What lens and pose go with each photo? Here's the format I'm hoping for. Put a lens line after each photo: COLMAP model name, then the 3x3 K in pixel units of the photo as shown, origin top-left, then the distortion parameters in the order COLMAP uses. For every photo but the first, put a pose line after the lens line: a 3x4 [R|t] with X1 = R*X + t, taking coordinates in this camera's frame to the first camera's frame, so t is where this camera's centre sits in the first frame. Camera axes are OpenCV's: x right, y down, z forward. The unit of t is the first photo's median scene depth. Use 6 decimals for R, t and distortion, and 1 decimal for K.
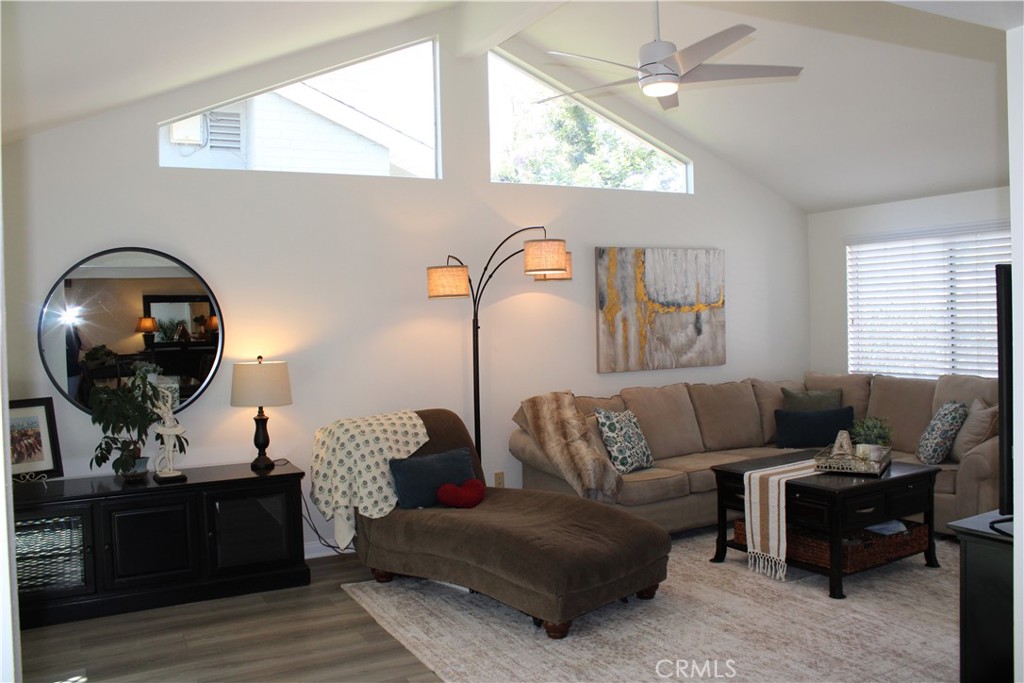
lens RADIAL K [[844.7, 0, 512.0], [0, 844.7, 341.5], [0, 0, 1]] dist [-0.181954, 0.156842]
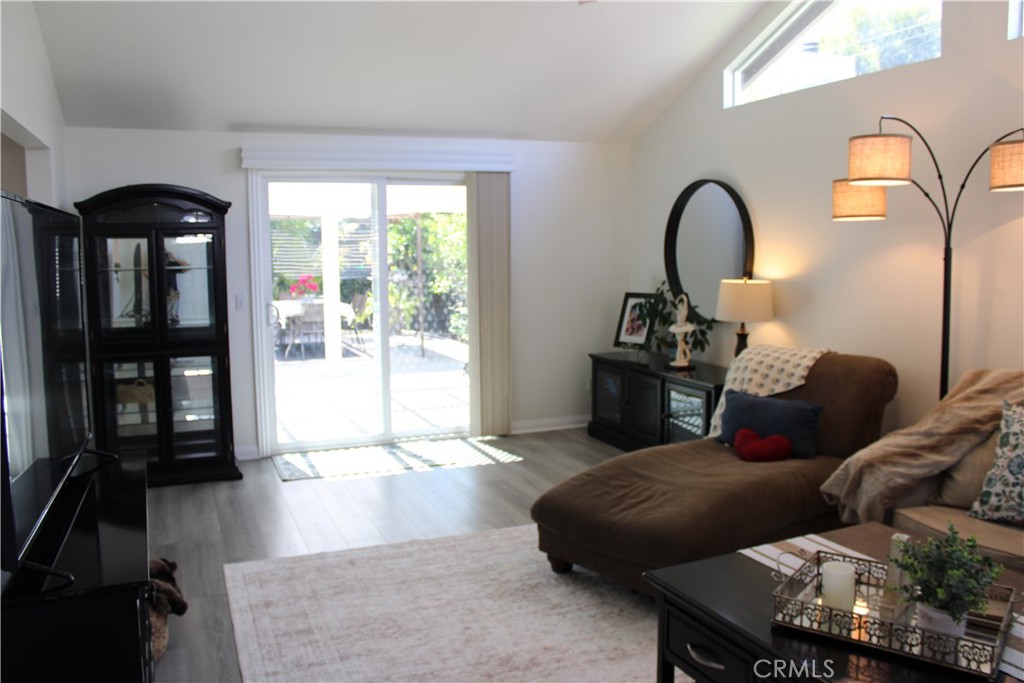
lens RADIAL K [[844.7, 0, 512.0], [0, 844.7, 341.5], [0, 0, 1]] dist [-0.181954, 0.156842]
pose [[-0.096256, 0.138985, -0.985605, 0.603926], [-0.020004, 0.989733, 0.141520, -0.033331], [0.995156, 0.033338, -0.092487, 0.614005]]
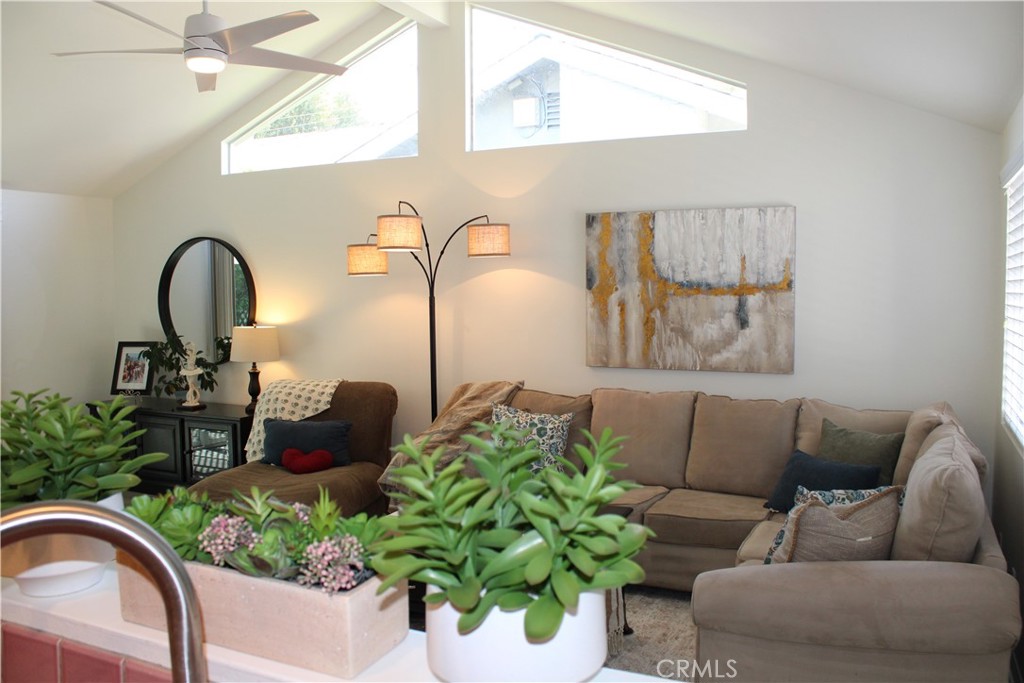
lens RADIAL K [[844.7, 0, 512.0], [0, 844.7, 341.5], [0, 0, 1]] dist [-0.181954, 0.156842]
pose [[0.594536, 0.074560, -0.800604, 0.702476], [-0.036876, 0.997172, 0.065481, -0.037241], [0.803223, -0.009408, 0.595605, 0.434625]]
